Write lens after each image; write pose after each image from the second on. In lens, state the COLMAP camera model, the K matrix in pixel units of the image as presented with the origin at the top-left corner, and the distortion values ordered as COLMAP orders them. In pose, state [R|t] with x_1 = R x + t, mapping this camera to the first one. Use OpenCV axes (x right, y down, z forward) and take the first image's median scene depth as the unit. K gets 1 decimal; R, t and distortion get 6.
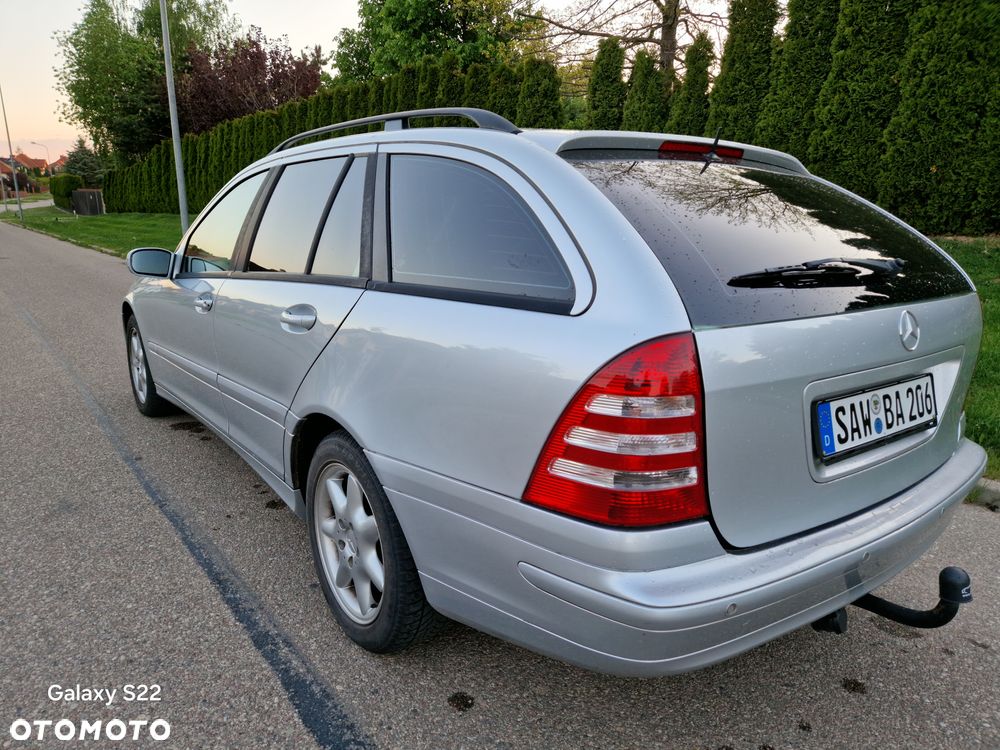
lens RADIAL K [[671.6, 0, 497.4], [0, 671.6, 381.0], [0, 0, 1]] dist [0.079676, -0.072326]
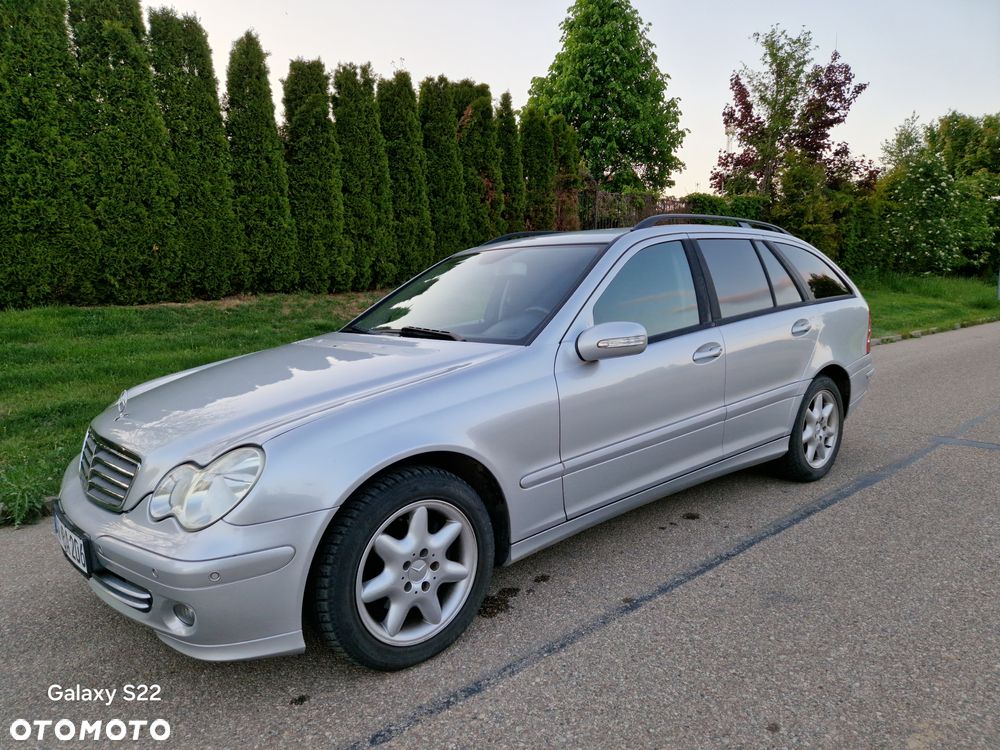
lens RADIAL K [[673.8, 0, 498.9], [0, 673.8, 386.1], [0, 0, 1]] dist [0.080620, -0.073161]
pose [[-0.065567, -0.161004, 0.984773, -0.587010], [0.261658, 0.949589, 0.172673, -0.133561], [-0.962931, 0.268995, -0.020134, 0.525950]]
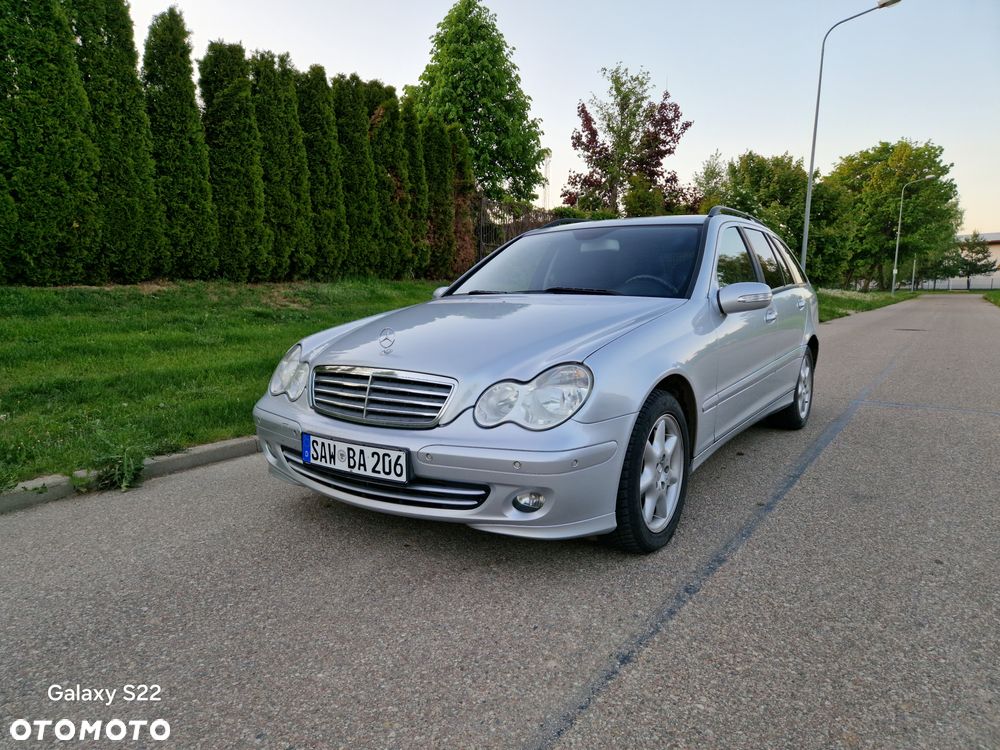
lens RADIAL K [[671.3, 0, 501.2], [0, 671.3, 374.0], [0, 0, 1]] dist [0.081033, -0.074692]
pose [[-0.315212, -0.130762, 0.939970, -0.614374], [0.221296, 0.953030, 0.206789, -0.160113], [-0.922860, 0.273194, -0.271469, 0.741554]]
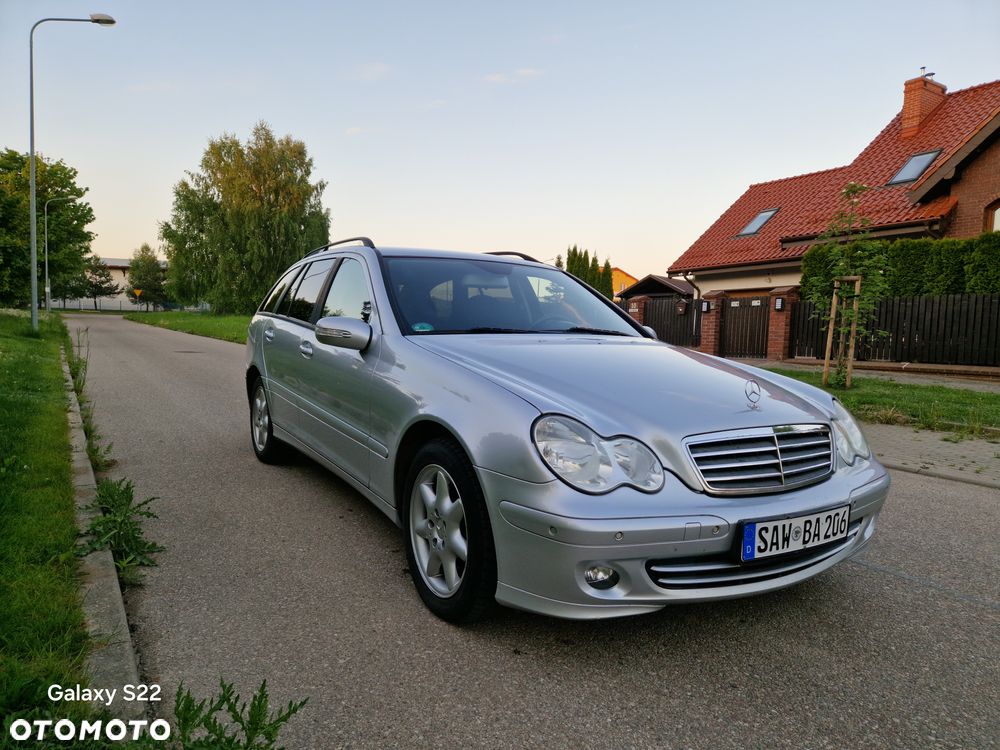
lens RADIAL K [[665.8, 0, 498.8], [0, 665.8, 385.7], [0, 0, 1]] dist [0.080138, -0.071884]
pose [[-0.994365, -0.056052, 0.089983, -0.167148], [-0.023759, 0.945031, 0.326117, -0.219998], [-0.103316, 0.322141, -0.941037, 1.001851]]
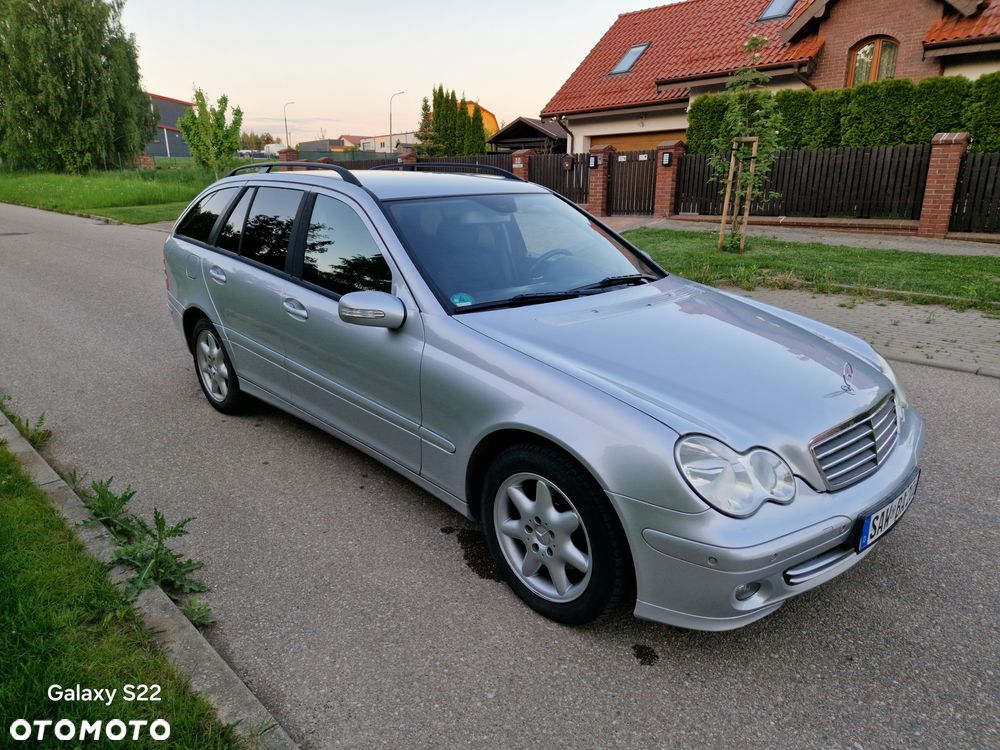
lens RADIAL K [[669.8, 0, 491.1], [0, 669.8, 385.5], [0, 0, 1]] dist [0.073424, -0.062500]
pose [[-0.994146, 0.019739, -0.106230, -0.056204], [-0.038958, 0.851556, 0.522814, -0.274210], [0.100781, 0.523892, -0.845802, 0.951212]]
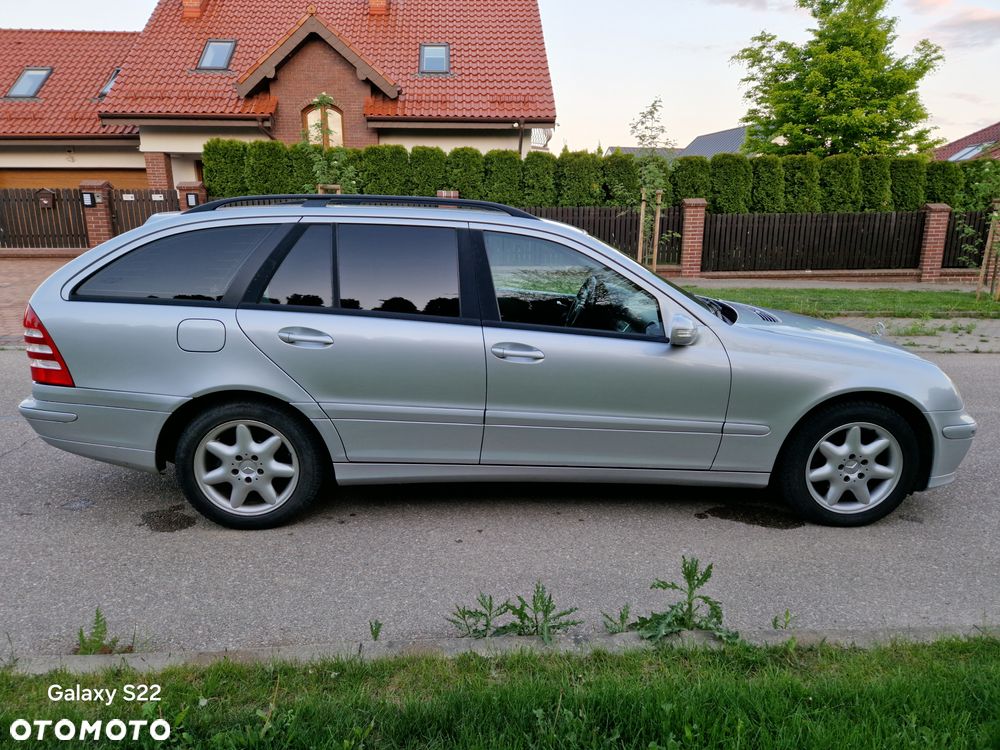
lens RADIAL K [[673.8, 0, 498.9], [0, 673.8, 386.1], [0, 0, 1]] dist [0.080620, -0.073161]
pose [[-0.555832, 0.175896, -0.812472, 0.374983], [-0.222280, 0.910323, 0.349148, -0.201465], [0.801026, 0.374664, -0.466889, 0.723865]]
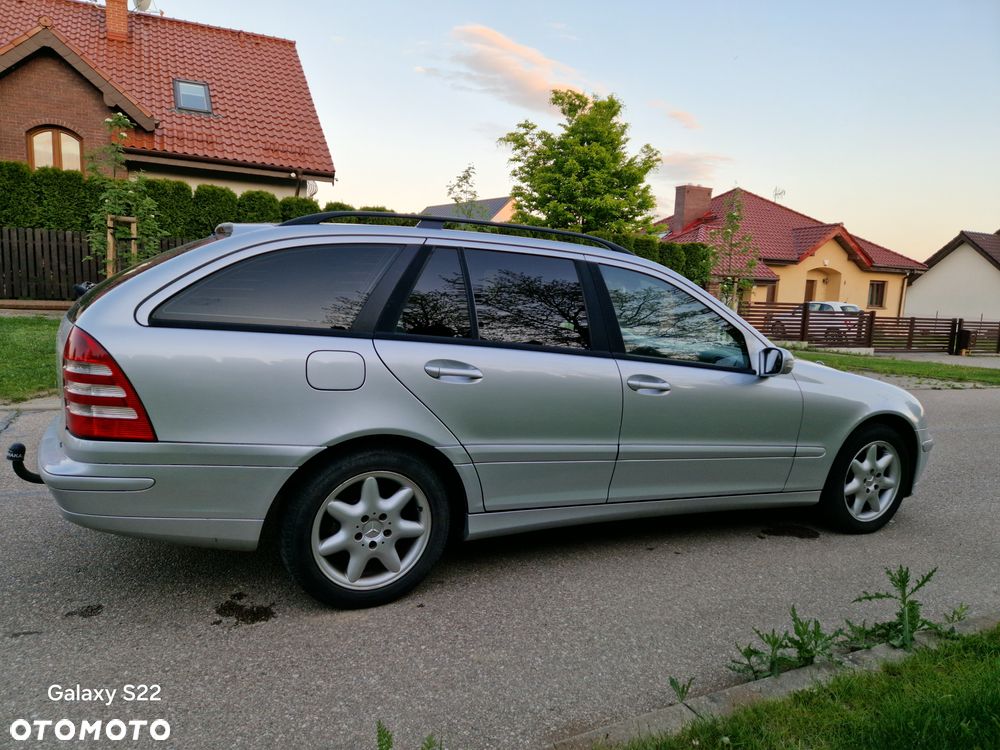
lens RADIAL K [[669.7, 0, 497.5], [0, 669.7, 380.8], [0, 0, 1]] dist [0.084315, -0.074383]
pose [[-0.189370, 0.105999, -0.976168, 0.447000], [-0.294630, 0.942212, 0.159468, -0.117874], [0.936660, 0.317807, -0.147196, 0.503108]]
